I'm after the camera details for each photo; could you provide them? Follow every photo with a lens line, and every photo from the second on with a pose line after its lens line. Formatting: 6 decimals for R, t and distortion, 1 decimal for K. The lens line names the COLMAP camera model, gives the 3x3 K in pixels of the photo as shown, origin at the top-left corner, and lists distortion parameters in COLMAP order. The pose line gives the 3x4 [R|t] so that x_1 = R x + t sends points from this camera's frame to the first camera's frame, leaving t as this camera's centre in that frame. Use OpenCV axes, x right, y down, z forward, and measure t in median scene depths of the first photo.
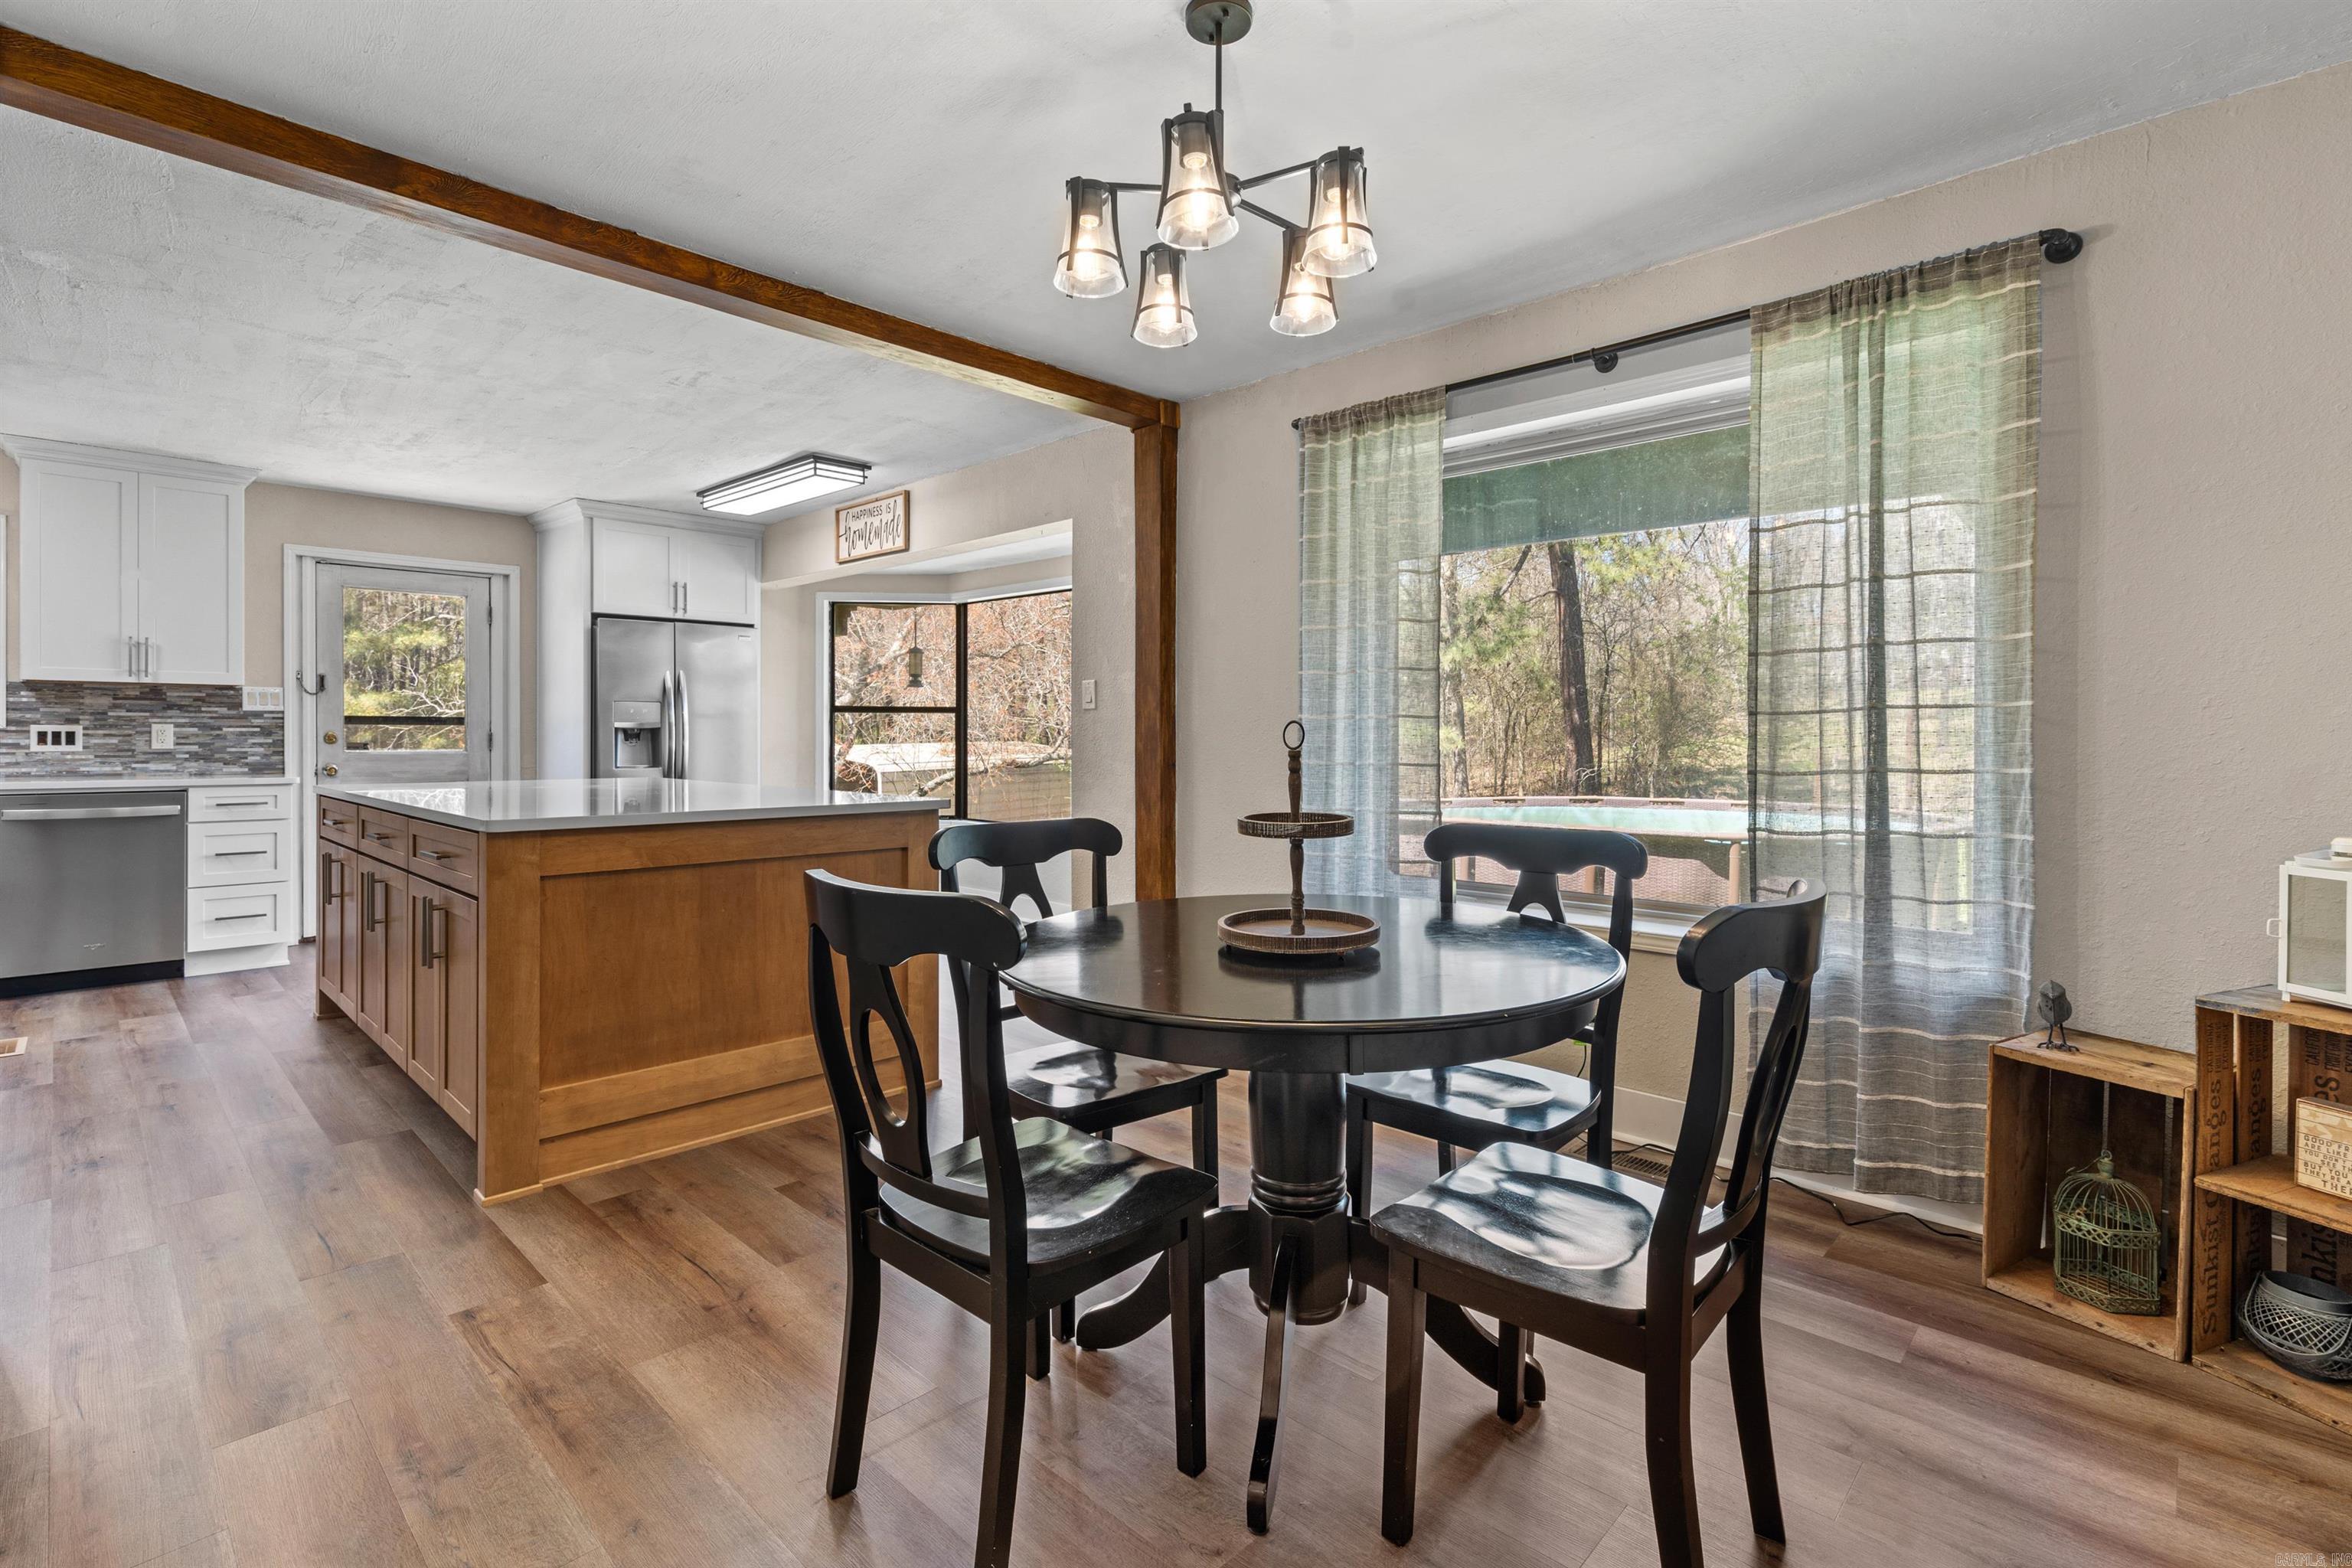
lens RADIAL K [[1078.3, 0, 1174.1], [0, 1078.3, 738.2], [0, 0, 1]] dist [-0.011576, 0.002819]
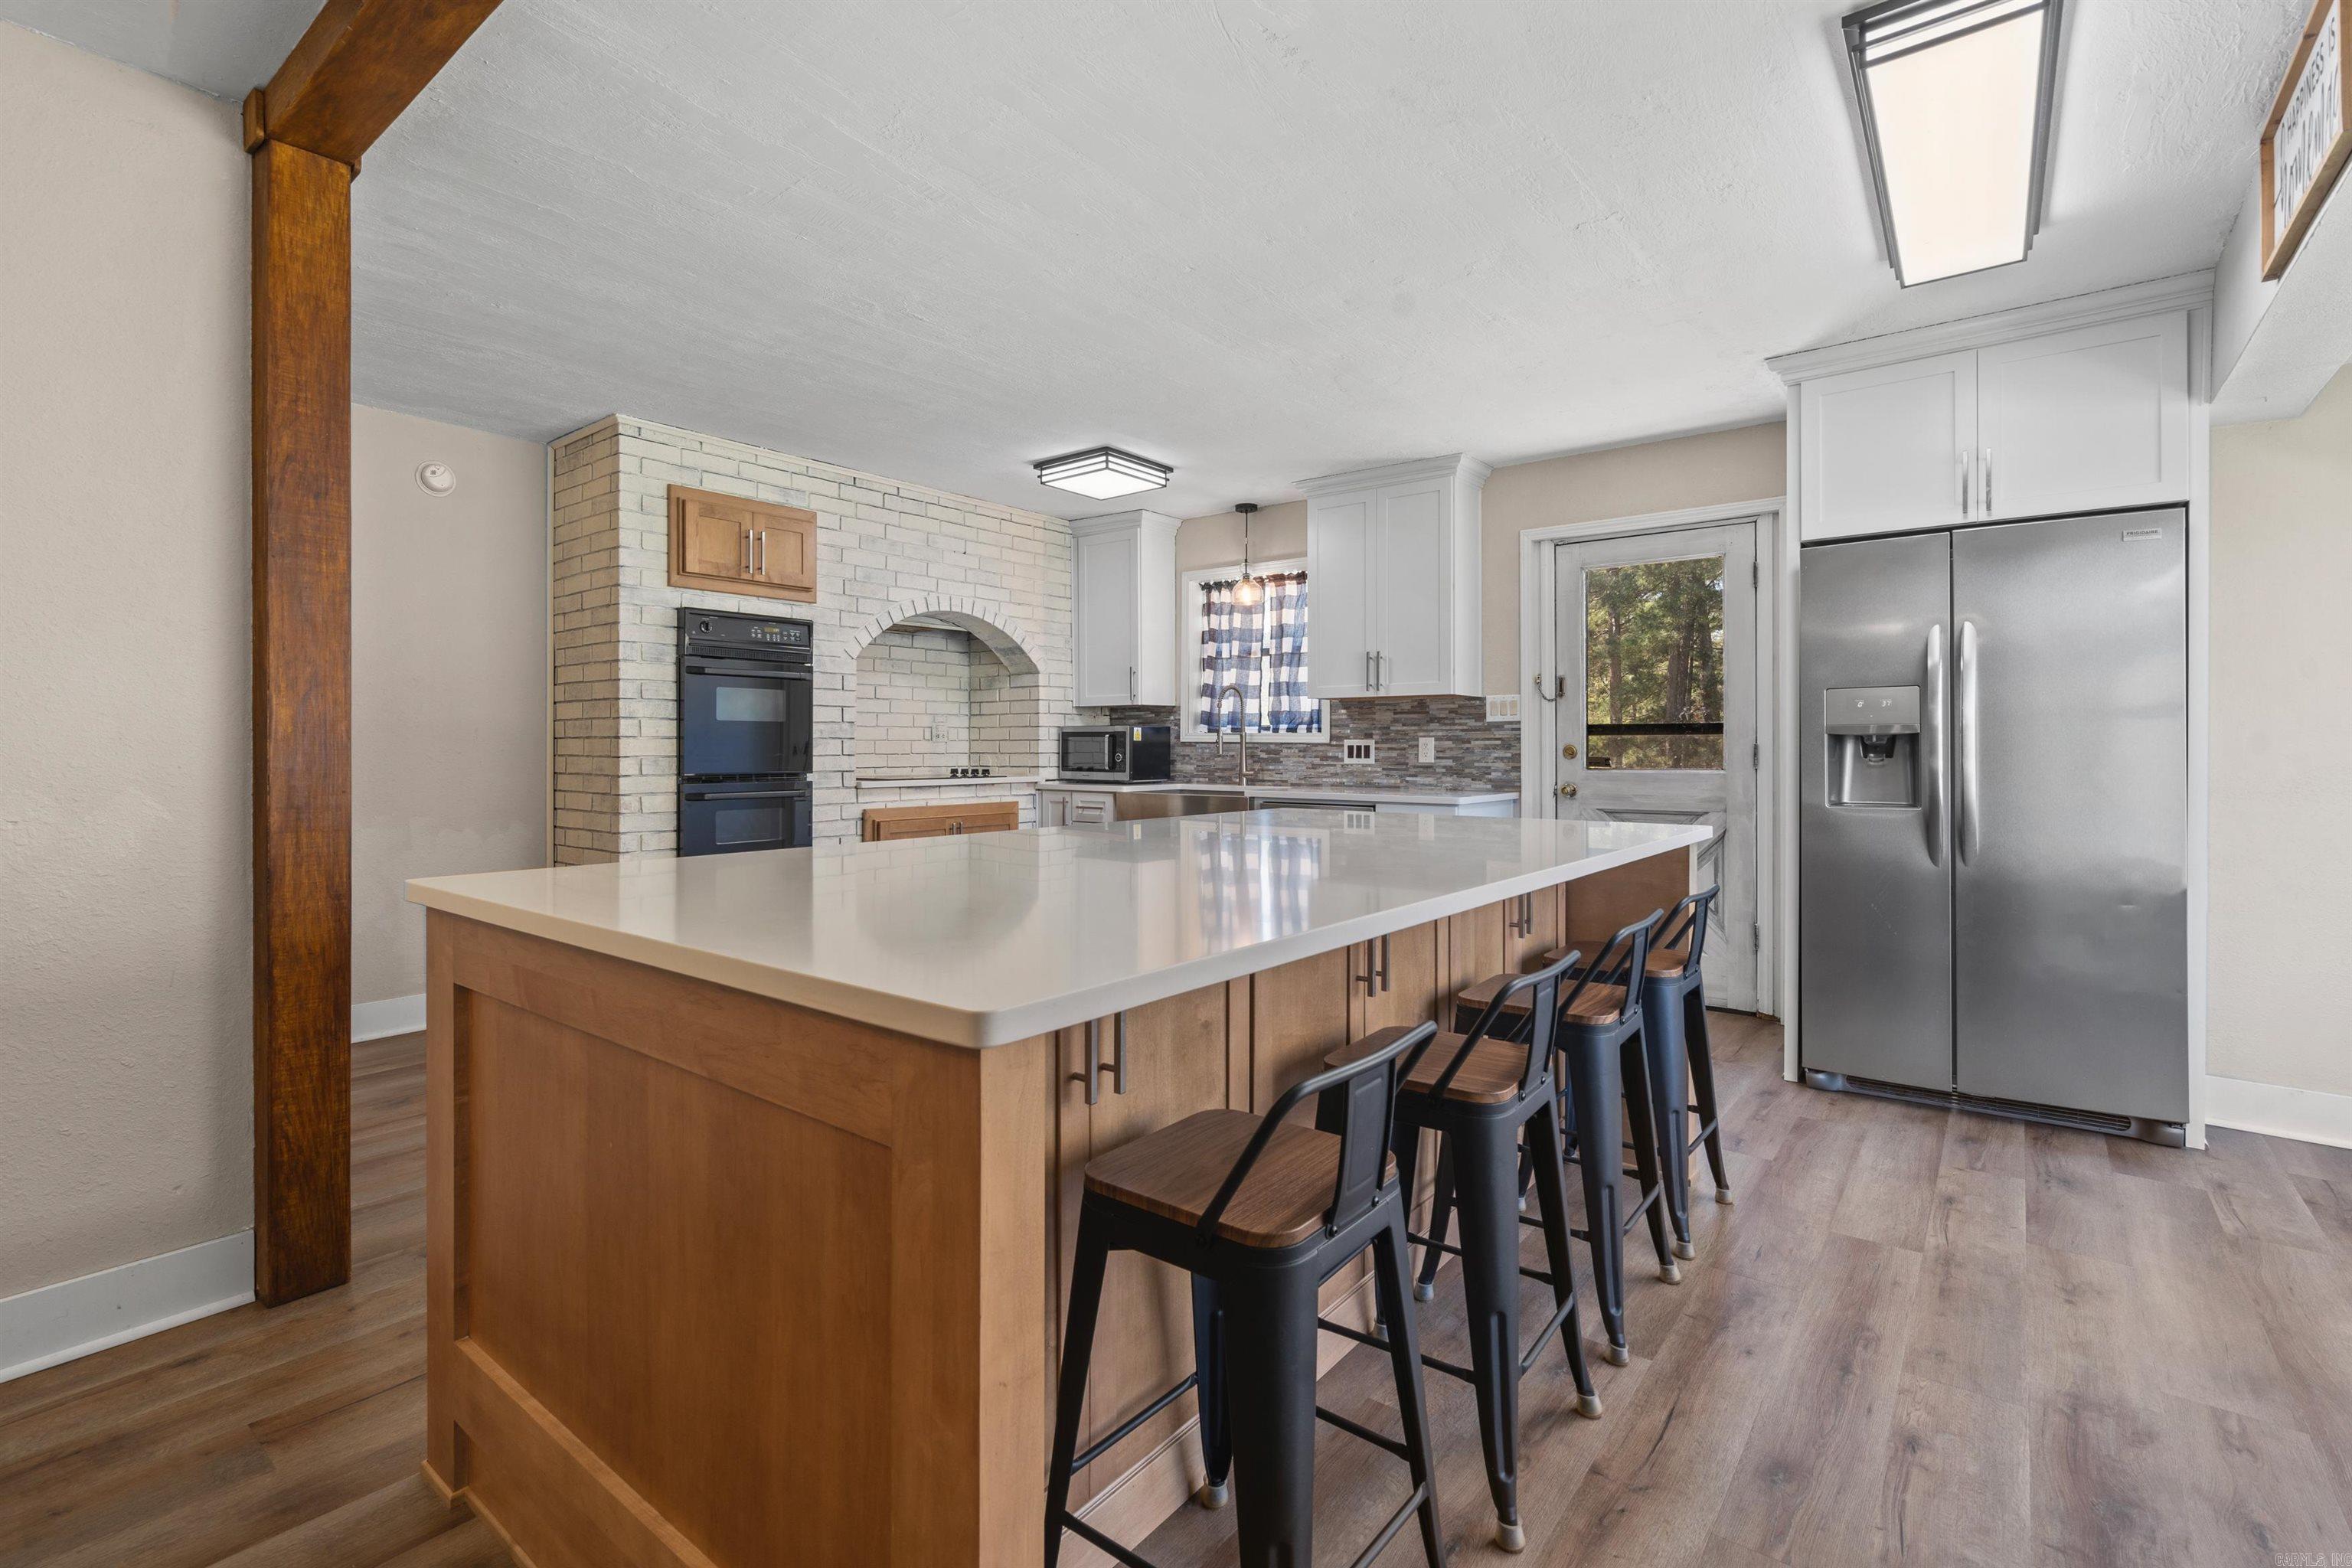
lens RADIAL K [[1078.3, 0, 1167.6], [0, 1078.3, 765.1], [0, 0, 1]] dist [-0.011576, 0.002819]
pose [[0.089904, 0.012710, -0.995869, 0.025493], [-0.002090, 0.999919, 0.012574, 0.000231], [0.995948, 0.000951, 0.089923, 0.665505]]
